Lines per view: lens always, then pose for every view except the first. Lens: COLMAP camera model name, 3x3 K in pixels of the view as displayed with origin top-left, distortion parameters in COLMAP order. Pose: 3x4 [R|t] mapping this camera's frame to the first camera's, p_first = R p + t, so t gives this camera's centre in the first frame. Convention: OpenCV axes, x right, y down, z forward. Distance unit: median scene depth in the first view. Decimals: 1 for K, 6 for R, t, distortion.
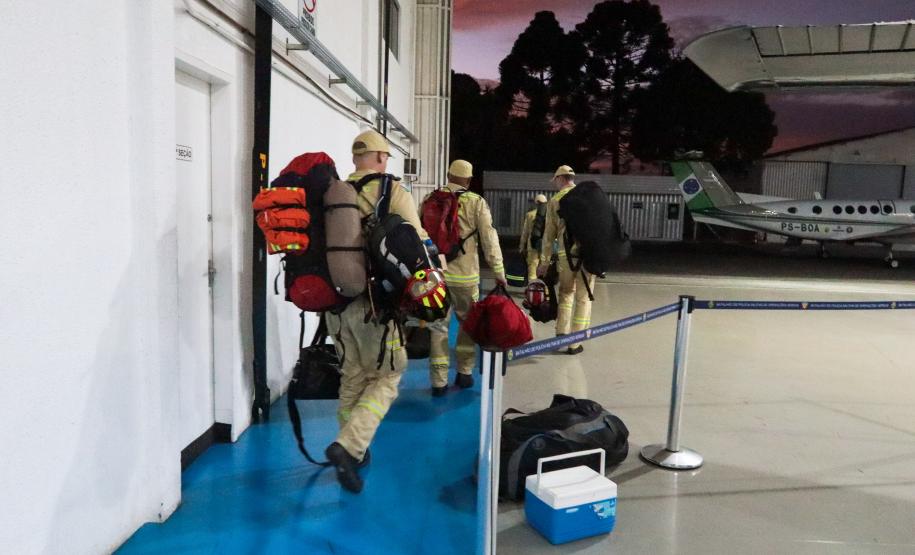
lens RADIAL K [[674.3, 0, 457.5], [0, 674.3, 277.5], [0, 0, 1]] dist [-0.003263, 0.004935]
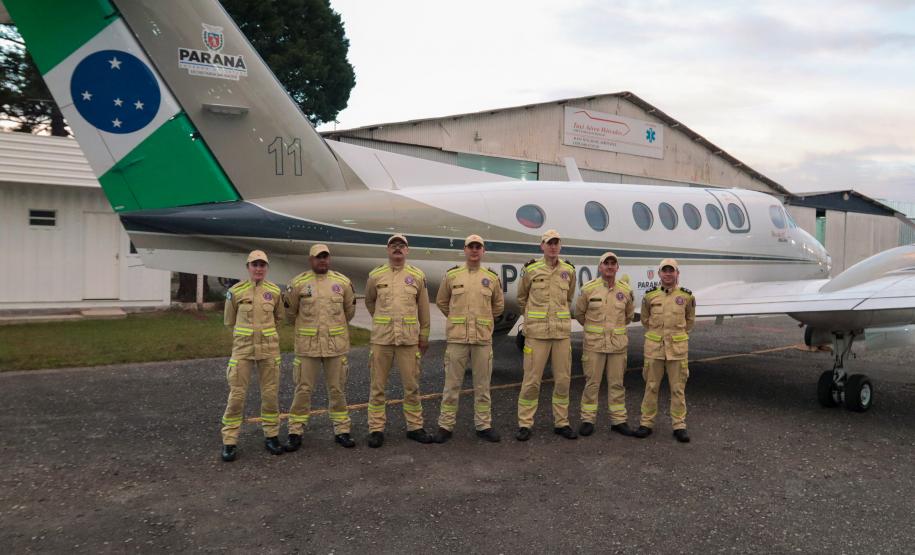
lens RADIAL K [[689.0, 0, 456.5], [0, 689.0, 279.2], [0, 0, 1]] dist [-0.005965, 0.002789]
pose [[0.786513, -0.042649, 0.616099, 0.305876], [0.079534, 0.996300, -0.032565, -0.068584], [-0.612431, 0.074614, 0.786995, 0.805995]]
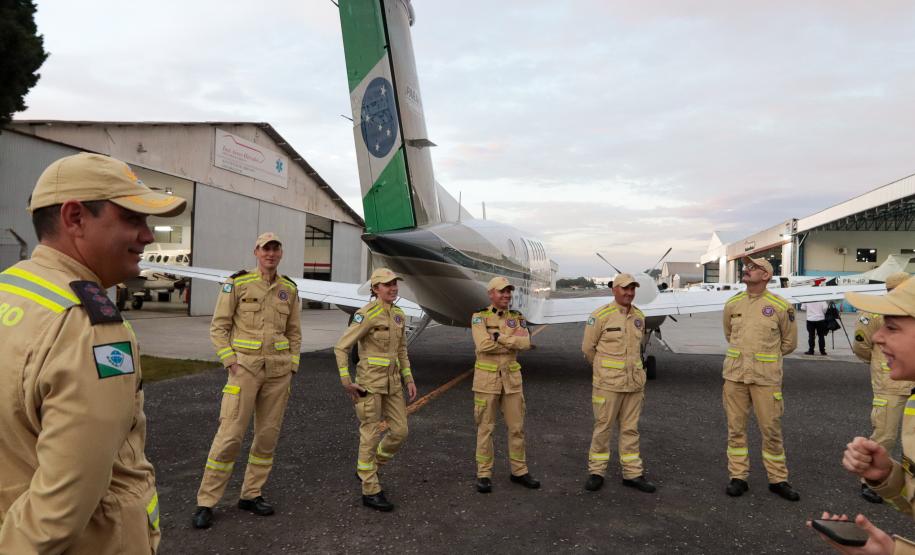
lens RADIAL K [[674.3, 0, 457.5], [0, 674.3, 277.5], [0, 0, 1]] dist [-0.003263, 0.004935]
pose [[0.177768, -0.014605, 0.983964, 0.155470], [0.090221, 0.995921, -0.001517, -0.087058], [-0.979928, 0.089044, 0.178361, 0.967003]]
